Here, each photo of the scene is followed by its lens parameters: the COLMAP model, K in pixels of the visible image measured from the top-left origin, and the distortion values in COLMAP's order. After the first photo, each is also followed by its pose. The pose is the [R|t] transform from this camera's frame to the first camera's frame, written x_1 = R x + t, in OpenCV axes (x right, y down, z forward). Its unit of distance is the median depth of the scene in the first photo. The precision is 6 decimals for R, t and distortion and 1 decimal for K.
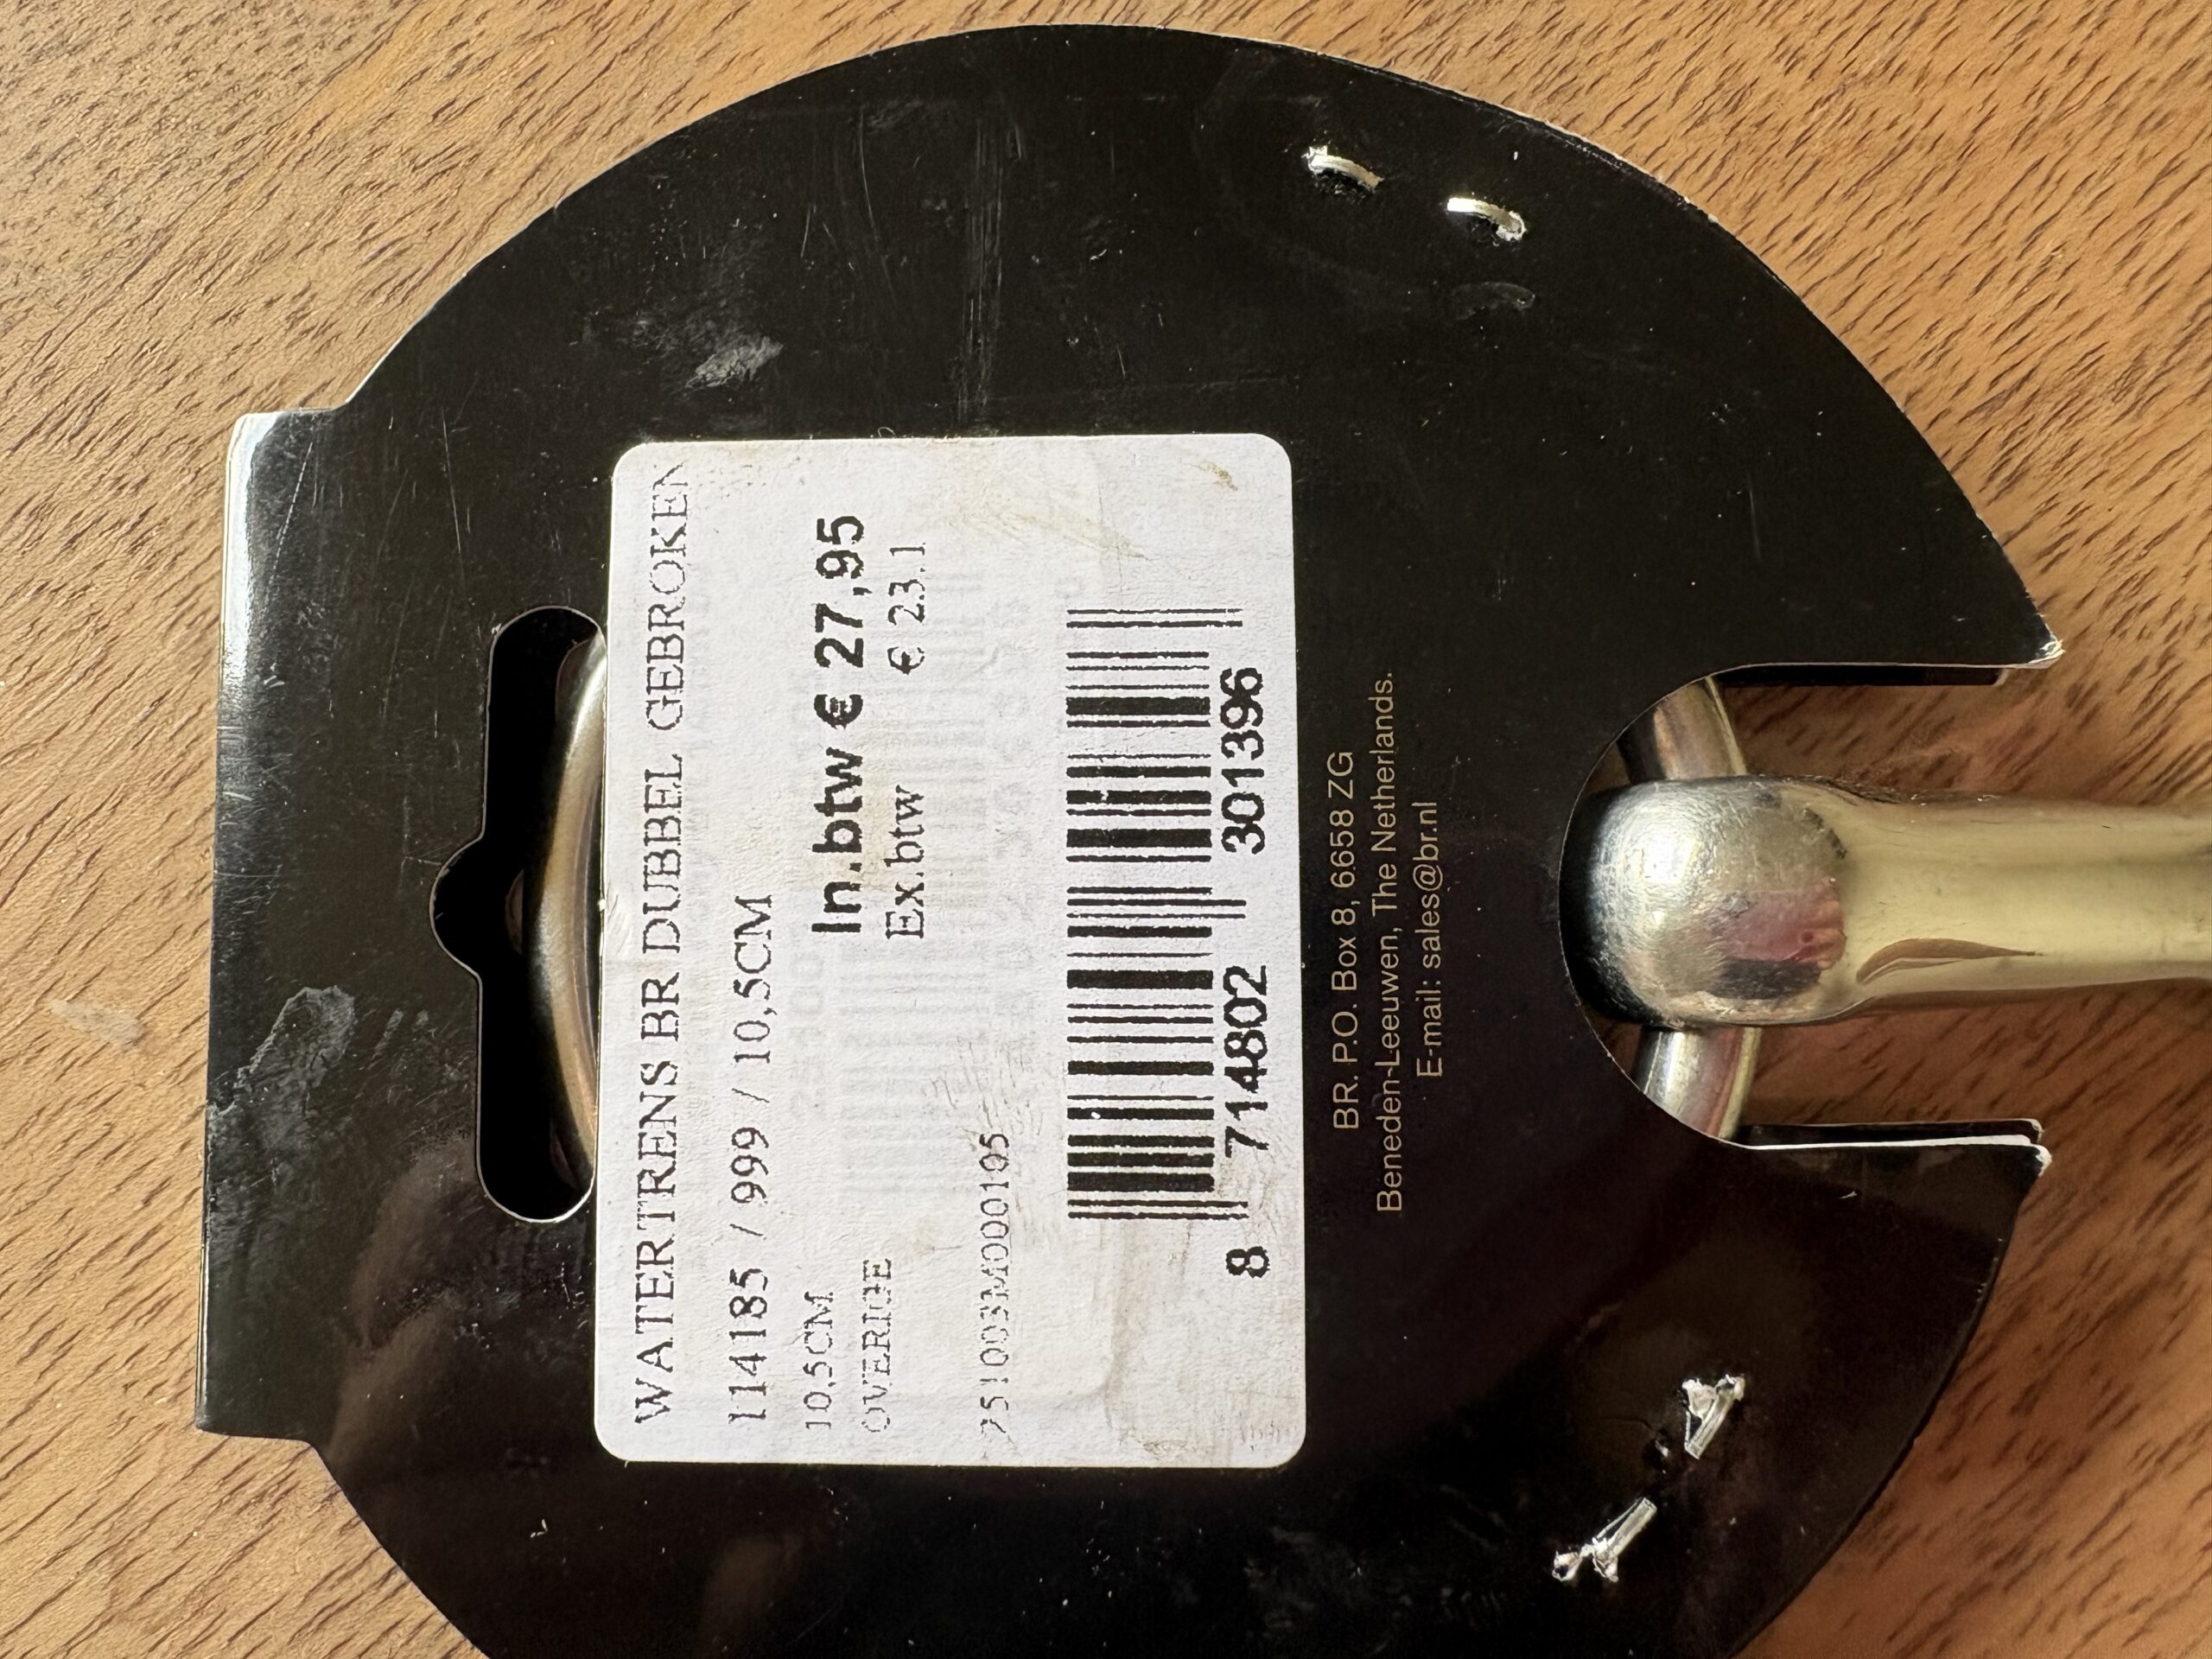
lens RADIAL K [[1623.6, 0, 977.2], [0, 1623.6, 822.7], [0, 0, 1]] dist [0.001854, 0.009505]
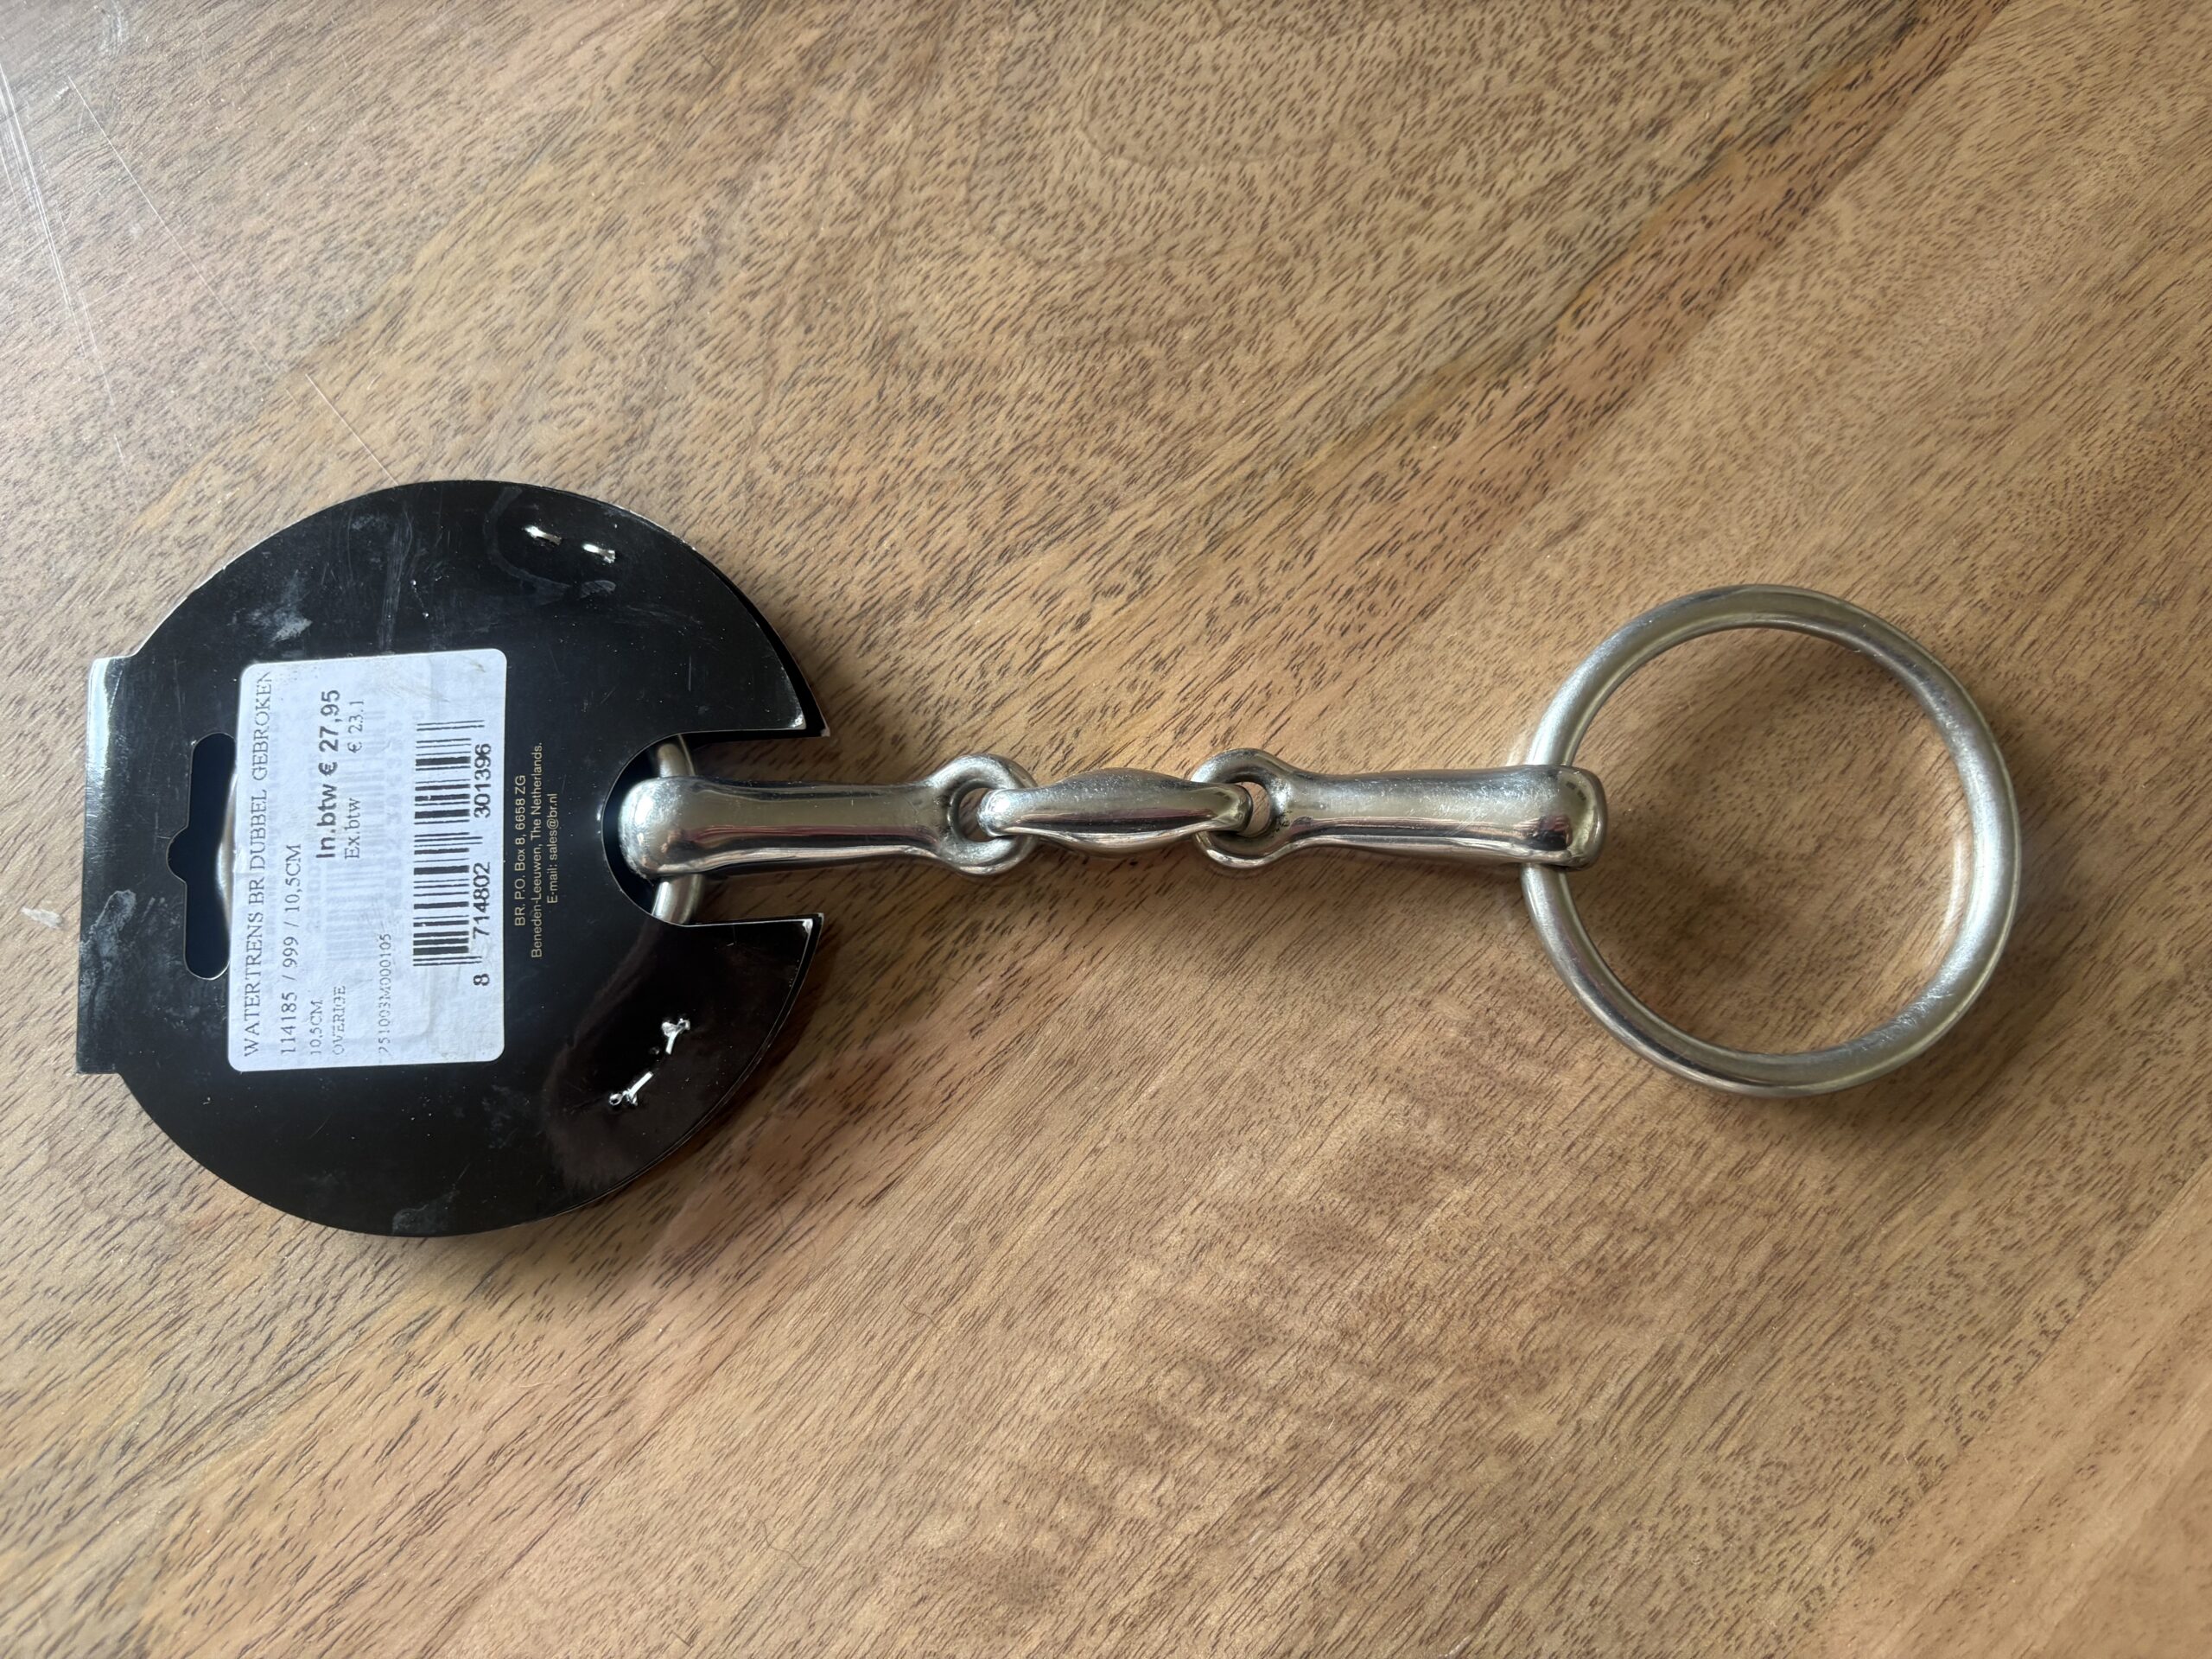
lens RADIAL K [[1730.8, 0, 1107.3], [0, 1730.8, 833.7], [0, 0, 1]] dist [-0.018326, 0.015356]
pose [[0.998673, -0.044147, -0.026505, 1.130419], [0.042519, 0.997345, -0.059126, 0.228193], [0.029045, 0.057920, 0.997899, -1.532512]]
